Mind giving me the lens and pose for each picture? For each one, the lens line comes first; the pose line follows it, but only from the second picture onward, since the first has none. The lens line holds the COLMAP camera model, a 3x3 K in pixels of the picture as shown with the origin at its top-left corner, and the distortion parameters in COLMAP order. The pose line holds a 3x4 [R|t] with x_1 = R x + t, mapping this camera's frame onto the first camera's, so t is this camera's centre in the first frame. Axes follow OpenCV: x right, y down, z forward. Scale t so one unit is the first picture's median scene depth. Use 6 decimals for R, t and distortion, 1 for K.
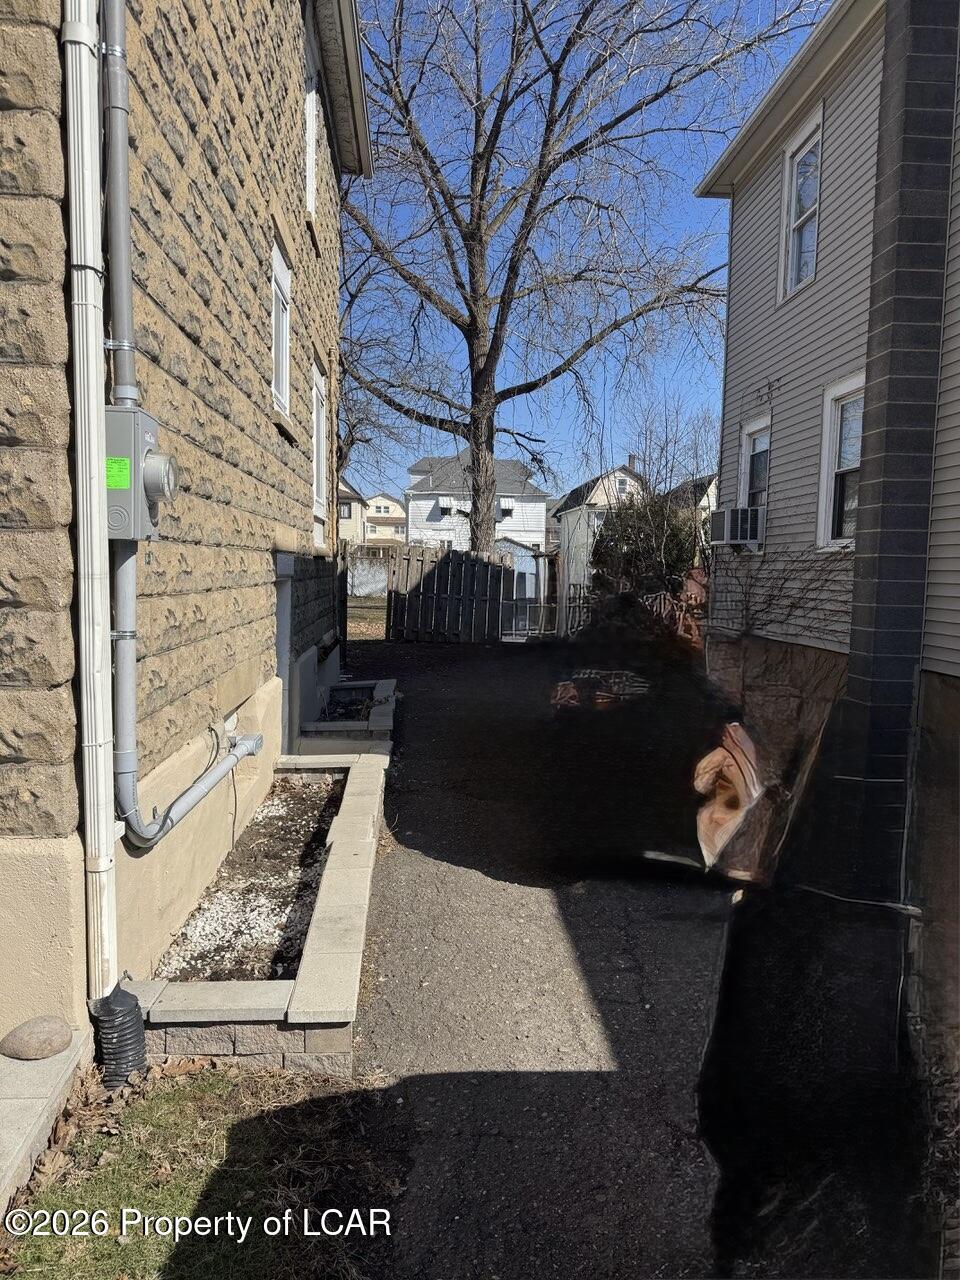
lens RADIAL K [[879.9, 0, 486.8], [0, 879.9, 638.2], [0, 0, 1]] dist [0.079911, -0.010858]
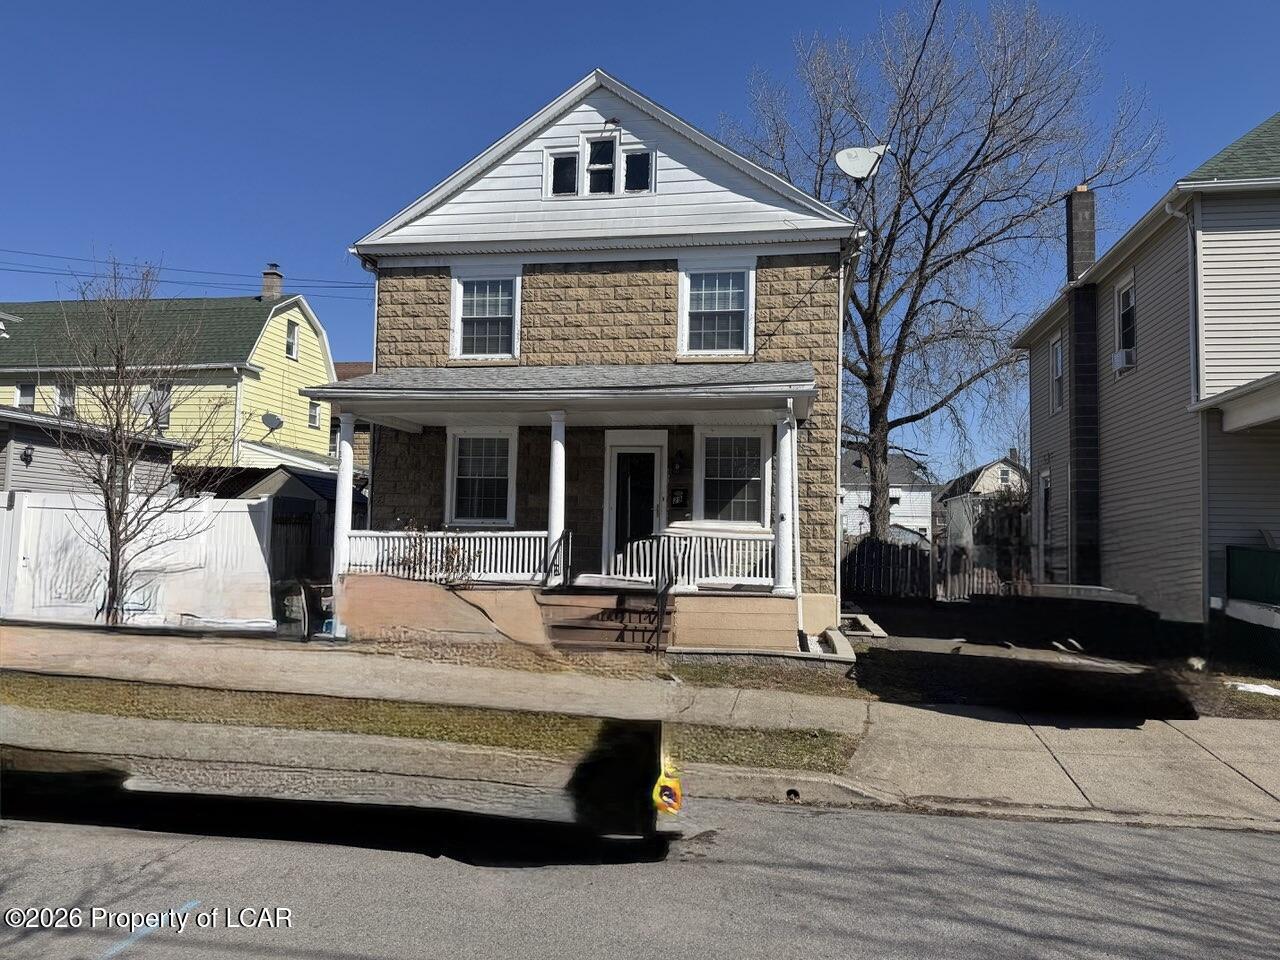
lens RADIAL K [[879.9, 0, 640.8], [0, 879.9, 484.5], [0, 0, 1]] dist [0.079911, -0.010858]
pose [[0.968416, -0.014538, -0.248917, -0.022359], [-0.023569, 0.988492, -0.149426, 0.034933], [0.248225, 0.150573, 0.956929, -0.409001]]
